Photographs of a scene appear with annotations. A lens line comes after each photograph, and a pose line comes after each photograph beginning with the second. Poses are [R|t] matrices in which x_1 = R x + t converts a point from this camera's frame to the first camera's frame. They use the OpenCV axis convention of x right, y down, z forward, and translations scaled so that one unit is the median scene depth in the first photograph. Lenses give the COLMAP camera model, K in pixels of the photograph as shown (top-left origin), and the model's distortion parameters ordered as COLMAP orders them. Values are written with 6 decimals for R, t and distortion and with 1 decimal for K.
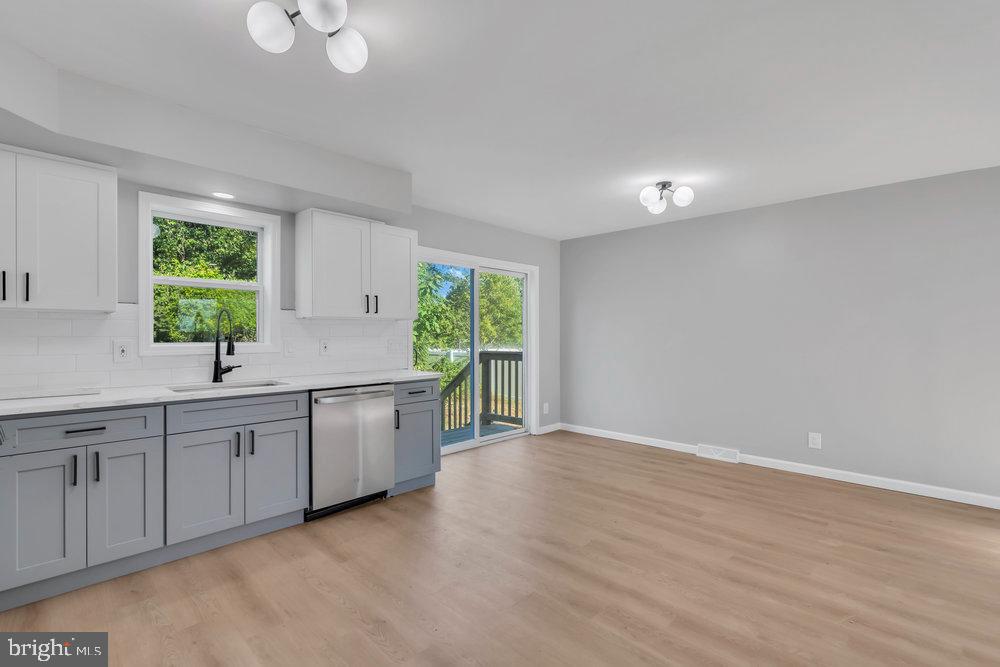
lens RADIAL K [[460.3, 0, 490.4], [0, 460.3, 334.3], [0, 0, 1]] dist [-0.010885, 0.001674]
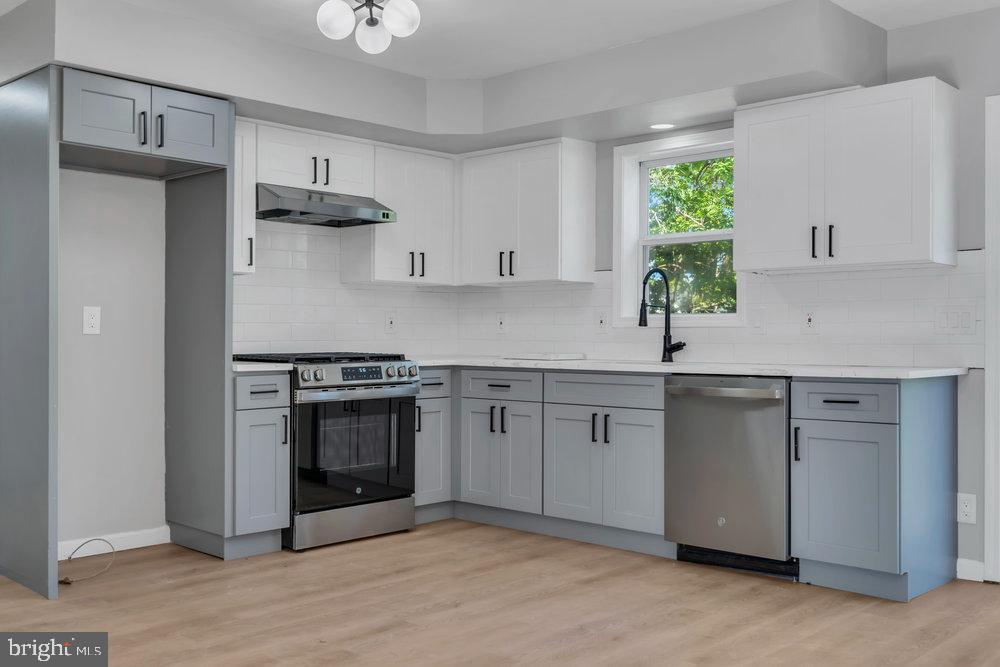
lens RADIAL K [[981.3, 0, 493.3], [0, 981.3, 336.4], [0, 0, 1]] dist [-0.002953, 0.000000]
pose [[0.006106, 0.001422, -0.999980, 0.995462], [-0.004185, 0.999990, 0.001397, 0.053411], [0.999973, 0.004176, 0.006112, 0.620752]]
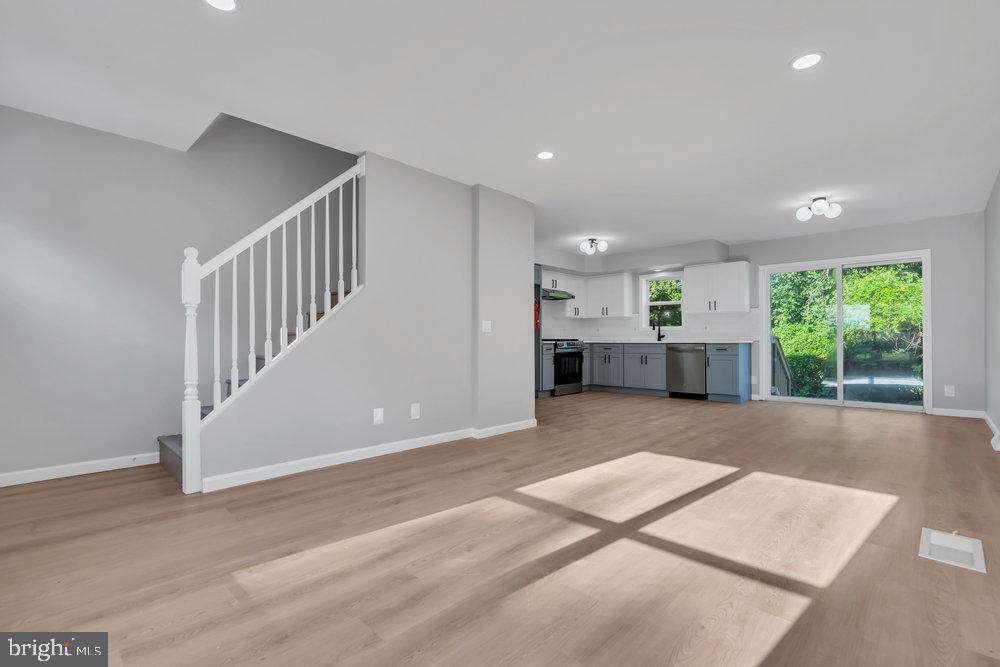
lens RADIAL K [[460.3, 0, 493.3], [0, 460.3, 335.8], [0, 0, 1]] dist [-0.010885, 0.001674]
pose [[0.002395, -0.009241, -0.999954, 1.848013], [-0.001397, 0.999956, -0.009244, 0.090235], [0.999996, 0.001419, 0.002382, 0.034667]]
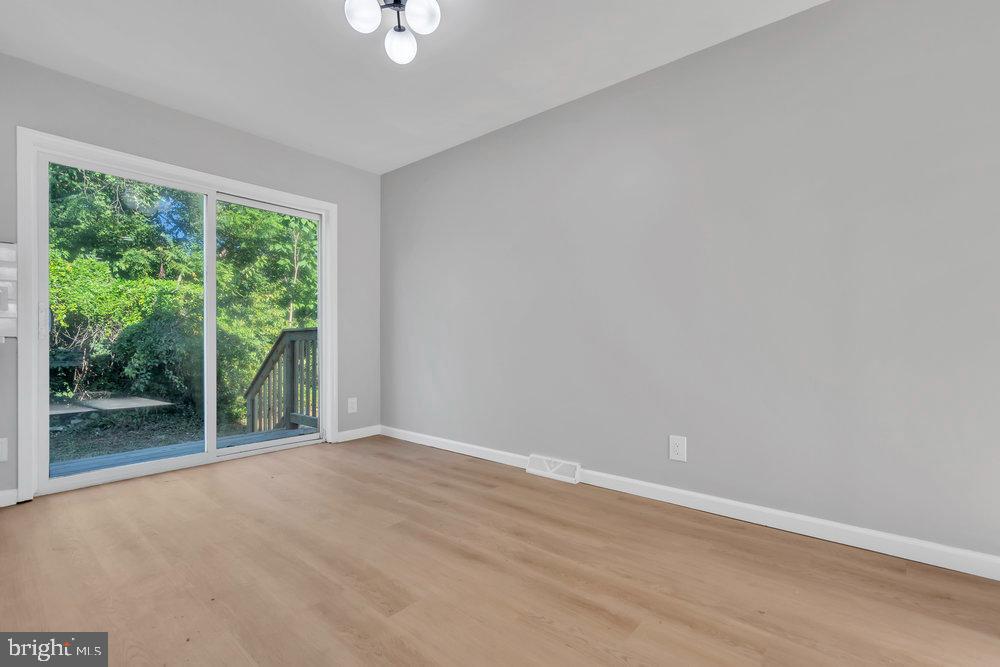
lens RADIAL K [[460.3, 0, 494.2], [0, 460.3, 336.0], [0, 0, 1]] dist [-0.010885, 0.001674]
pose [[0.997282, -0.000772, 0.073671, 0.484472], [0.000915, 0.999998, -0.001905, 0.093309], [-0.073669, 0.001967, 0.997281, 0.459278]]
